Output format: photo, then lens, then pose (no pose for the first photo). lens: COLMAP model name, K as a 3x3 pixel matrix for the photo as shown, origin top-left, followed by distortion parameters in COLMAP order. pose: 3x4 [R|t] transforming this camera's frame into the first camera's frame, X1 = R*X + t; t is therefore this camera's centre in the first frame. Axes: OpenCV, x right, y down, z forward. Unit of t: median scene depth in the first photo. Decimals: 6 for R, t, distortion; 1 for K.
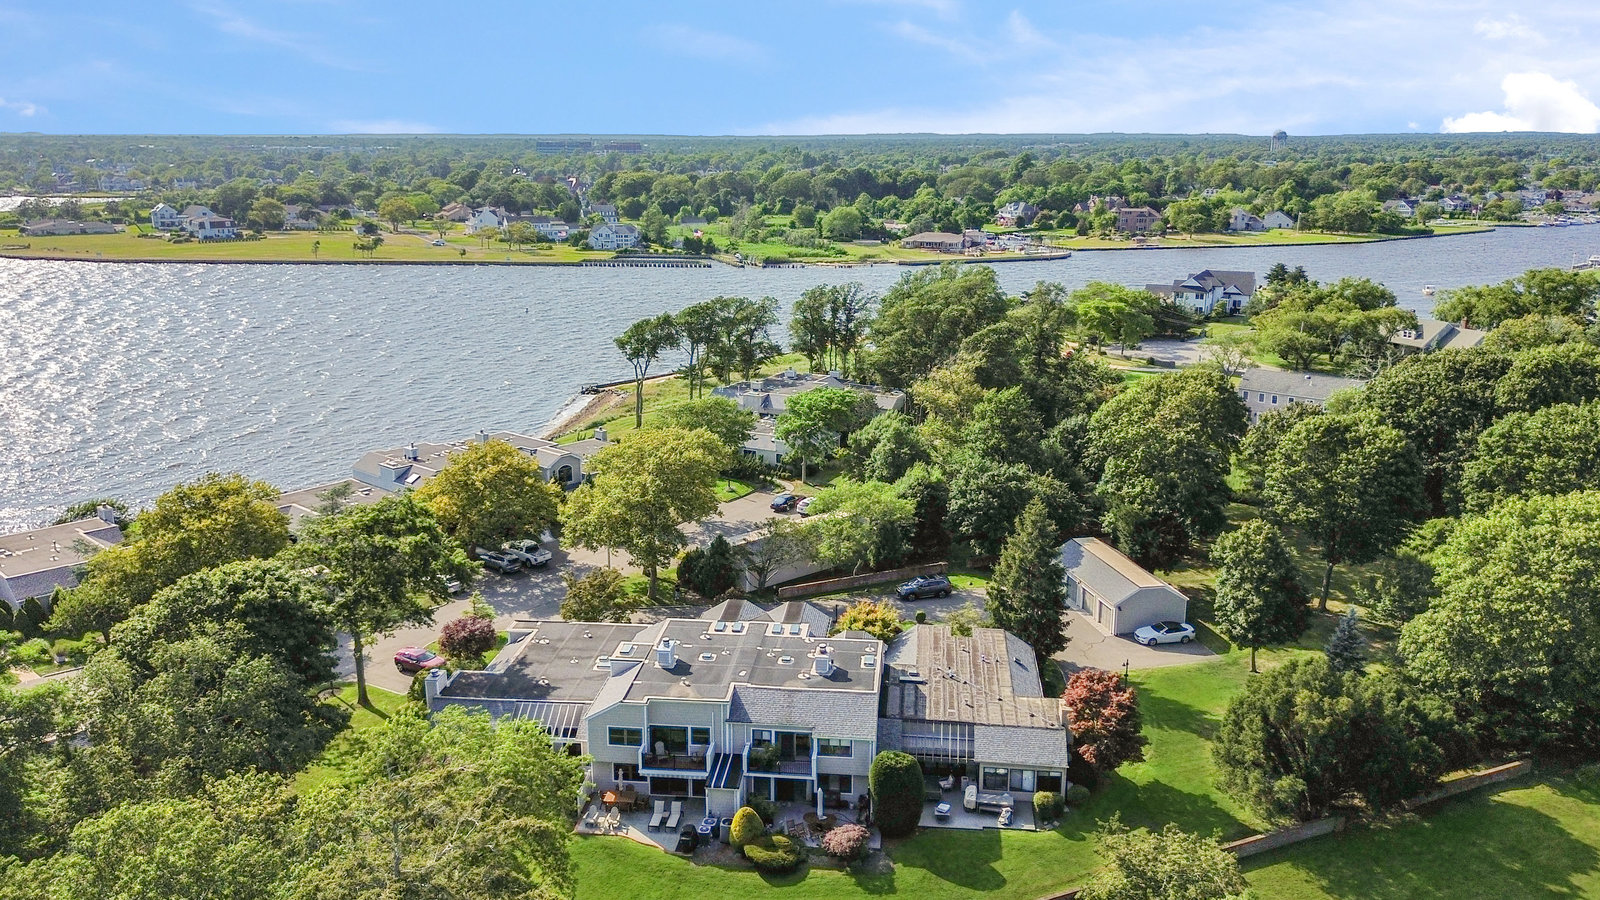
lens RADIAL K [[1145.7, 0, 798.8], [0, 1145.7, 451.2], [0, 0, 1]] dist [0.038650, -0.022858]
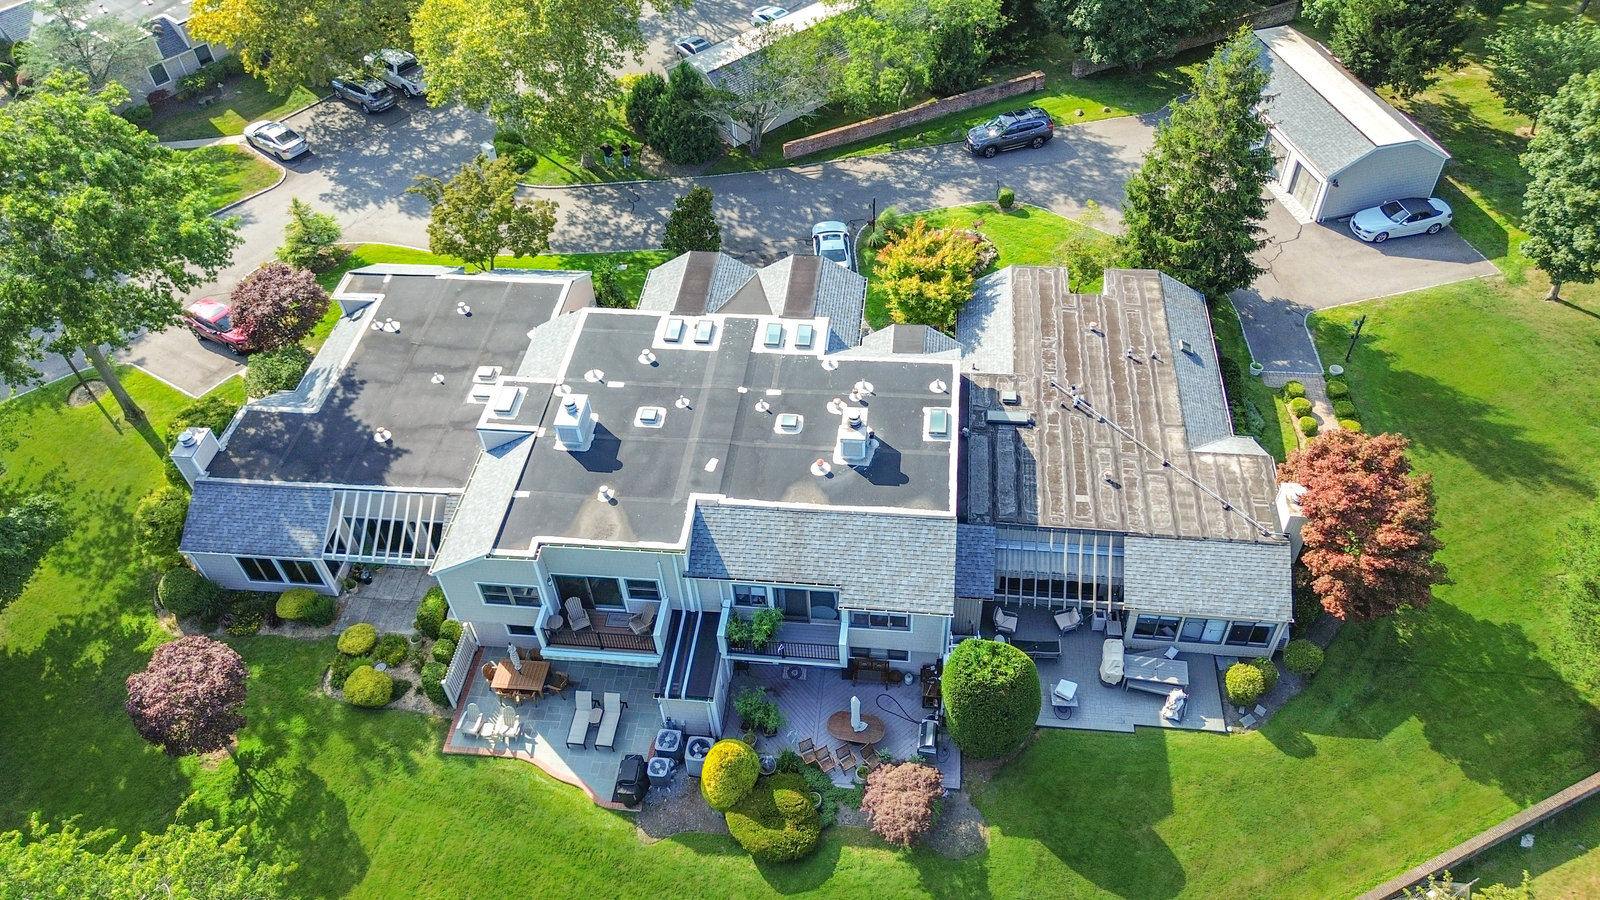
lens RADIAL K [[1145.7, 0, 803.4], [0, 1145.7, 439.4], [0, 0, 1]] dist [0.038650, -0.022858]
pose [[0.999069, -0.030062, -0.030948, 0.013239], [0.041667, 0.858410, 0.511269, -0.099244], [0.011196, -0.512083, 0.858863, 0.535576]]
